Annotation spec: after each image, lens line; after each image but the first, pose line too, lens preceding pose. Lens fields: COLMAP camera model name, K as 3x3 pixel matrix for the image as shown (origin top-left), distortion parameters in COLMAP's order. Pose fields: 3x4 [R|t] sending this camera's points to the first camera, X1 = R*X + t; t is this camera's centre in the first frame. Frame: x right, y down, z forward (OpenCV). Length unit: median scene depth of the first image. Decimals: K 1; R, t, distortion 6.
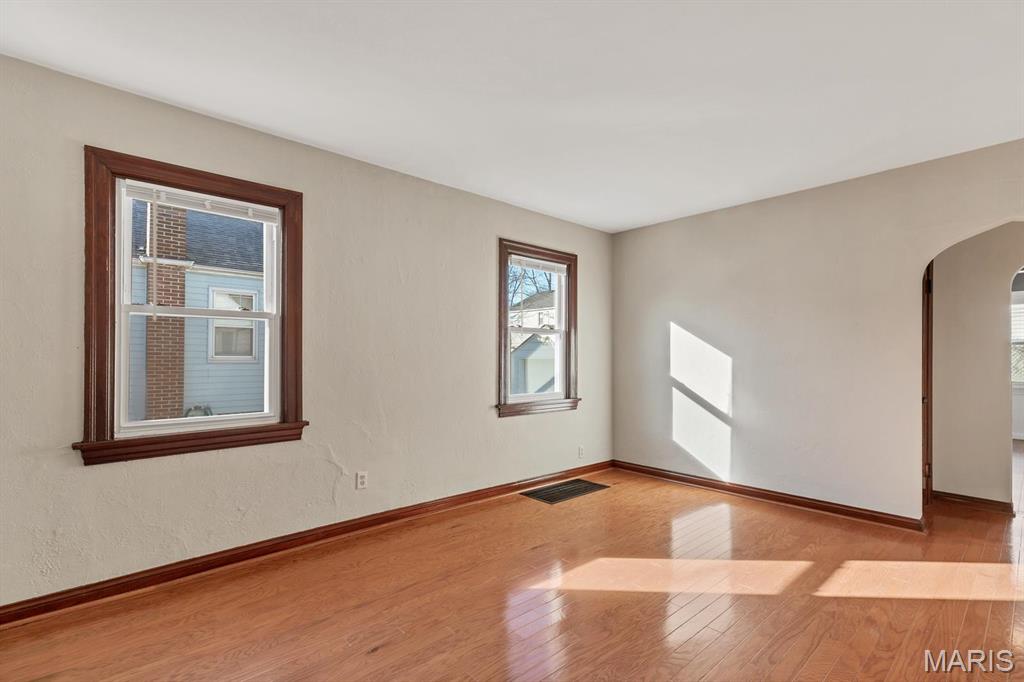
lens RADIAL K [[465.4, 0, 505.7], [0, 465.4, 353.2], [0, 0, 1]] dist [-0.009495, 0.005610]
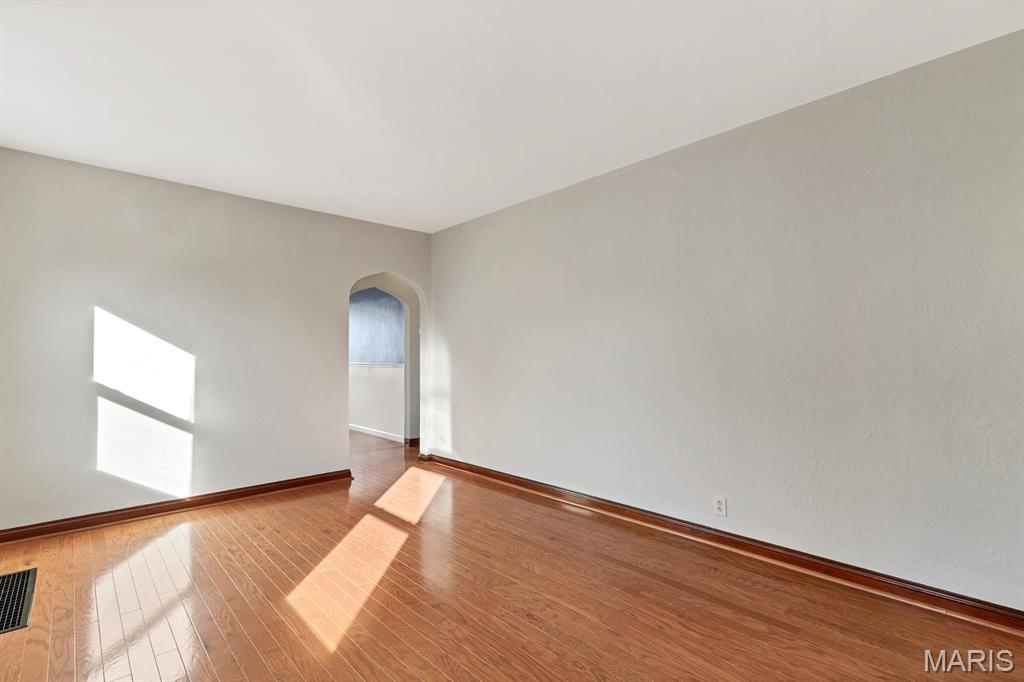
lens RADIAL K [[465.4, 0, 510.6], [0, 465.4, 345.7], [0, 0, 1]] dist [-0.009495, 0.005610]
pose [[-0.040209, 0.025889, 0.998856, -0.335945], [-0.006206, 0.999639, -0.026159, 0.007312], [-0.999172, -0.007250, -0.040034, 0.333568]]
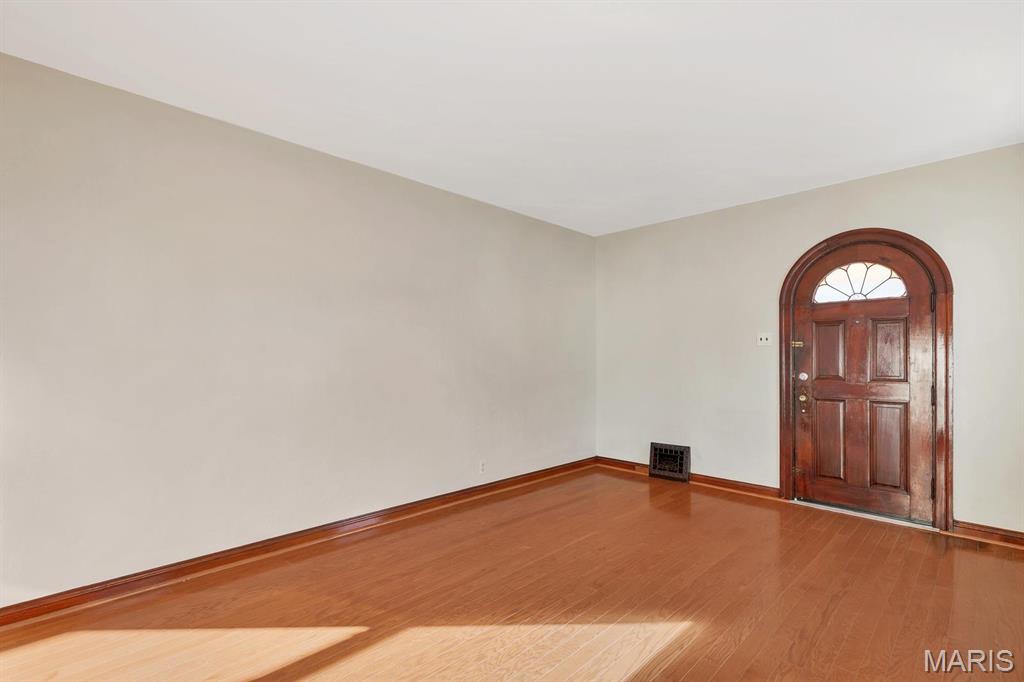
lens RADIAL K [[465.4, 0, 534.3], [0, 465.4, 362.1], [0, 0, 1]] dist [-0.009495, 0.005610]
pose [[-0.996099, 0.006497, -0.087999, 0.191349], [0.006533, 0.999979, -0.000117, 0.008581], [0.087996, -0.000691, -0.996121, 0.835368]]
